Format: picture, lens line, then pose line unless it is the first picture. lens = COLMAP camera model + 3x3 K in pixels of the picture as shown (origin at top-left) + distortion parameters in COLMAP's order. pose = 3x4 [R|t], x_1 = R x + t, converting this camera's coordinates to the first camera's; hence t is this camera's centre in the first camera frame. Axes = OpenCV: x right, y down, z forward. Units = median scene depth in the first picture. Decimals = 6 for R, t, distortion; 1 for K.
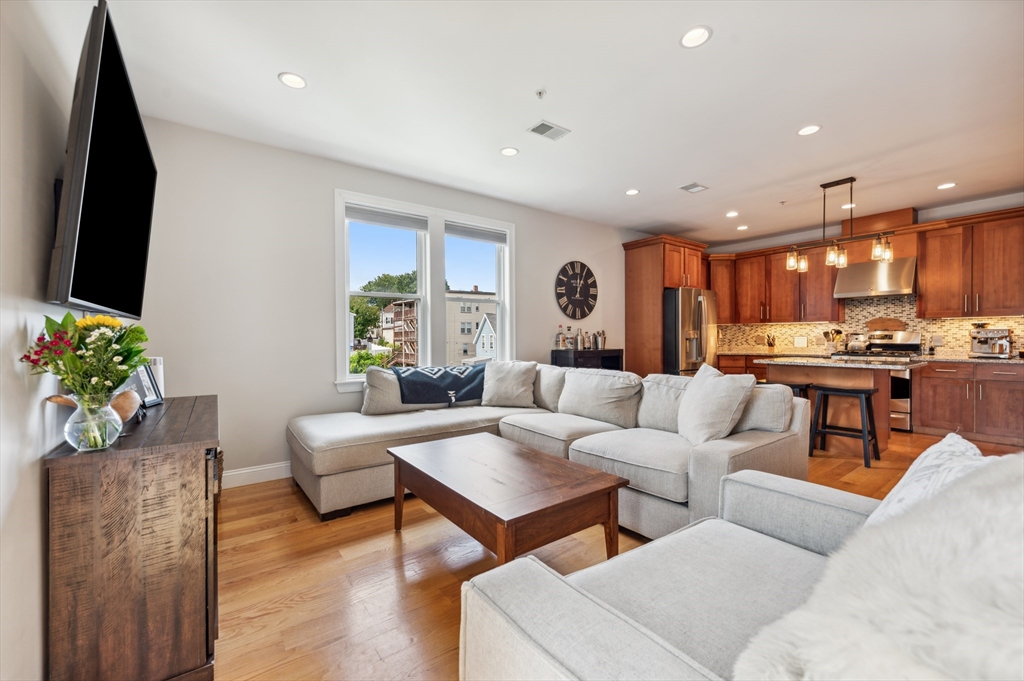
lens RADIAL K [[411.2, 0, 511.9], [0, 411.2, 342.6], [0, 0, 1]] dist [-0.000998, 0.000003]
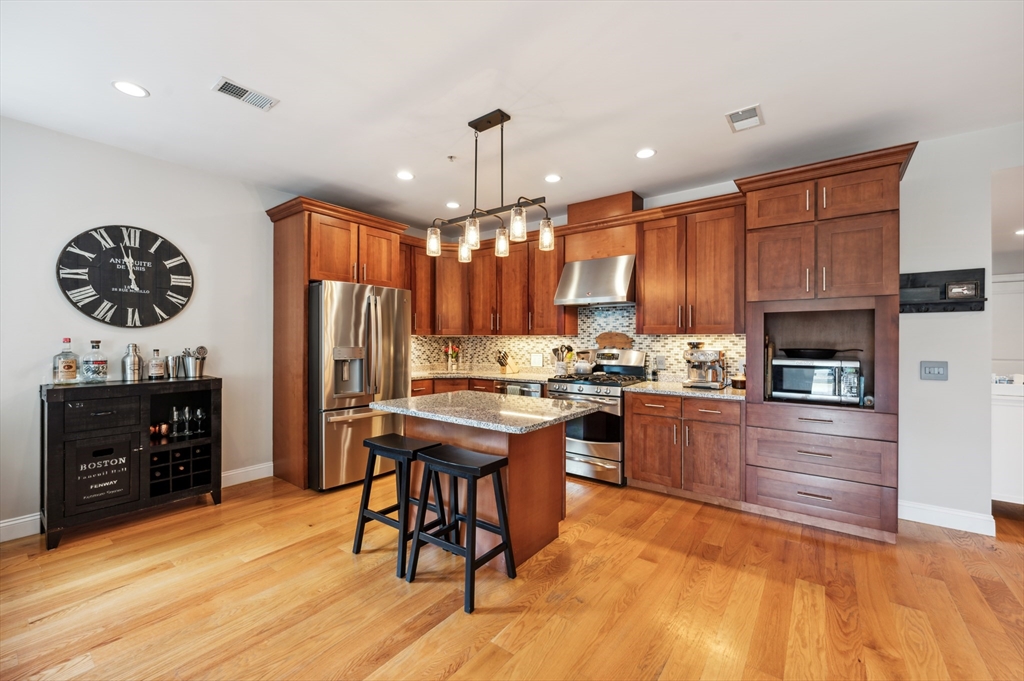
lens RADIAL K [[412.2, 0, 513.0], [0, 412.2, 340.2], [0, 0, 1]] dist [-0.001340, -0.000290]
pose [[0.959407, 0.008224, 0.281906, 0.512646], [-0.005055, 0.999916, -0.011968, -0.035092], [-0.281981, 0.010057, 0.959367, 0.302381]]
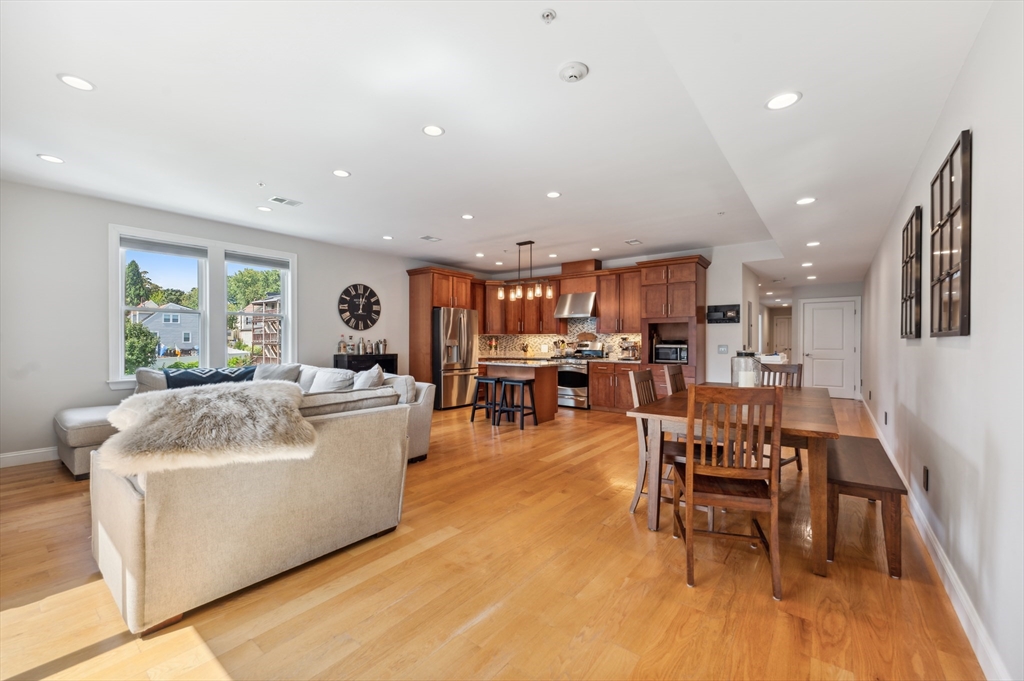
lens RADIAL K [[411.2, 0, 511.9], [0, 411.2, 342.6], [0, 0, 1]] dist [-0.000998, 0.000003]
pose [[0.964211, 0.007586, 0.265026, 0.276023], [-0.005157, 0.999938, -0.009859, -0.008642], [-0.265084, 0.008140, 0.964191, -0.338934]]
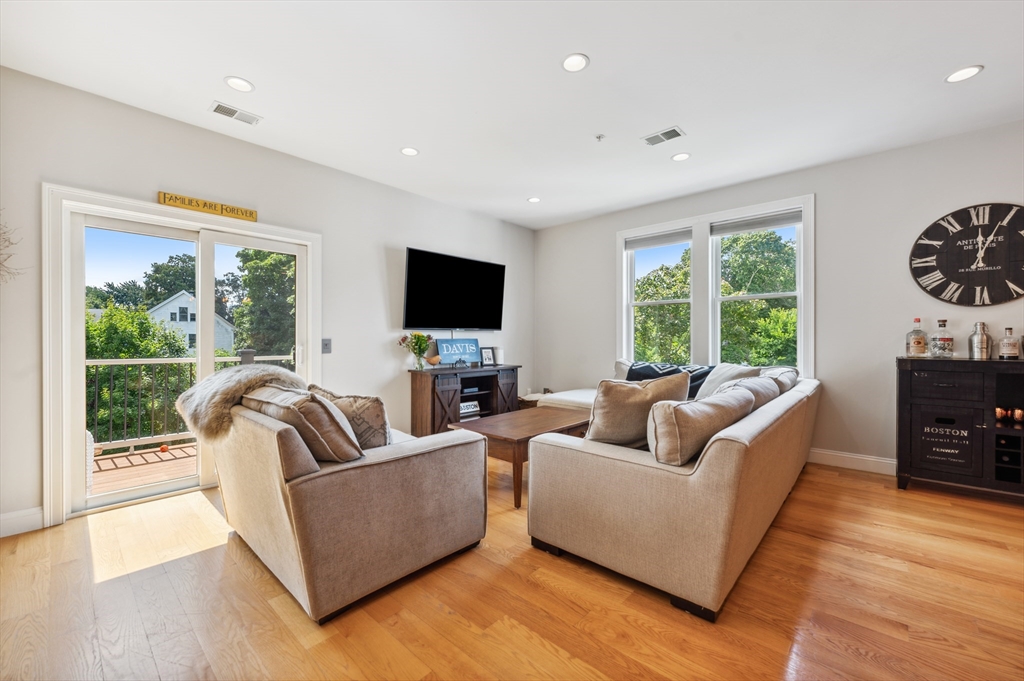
lens RADIAL K [[411.2, 0, 511.9], [0, 411.2, 342.6], [0, 0, 1]] dist [-0.000998, 0.000003]
pose [[0.194203, 0.014091, -0.980860, 0.599211], [-0.010649, 0.999868, 0.012256, -0.005994], [0.980903, 0.008065, 0.194328, 0.253323]]
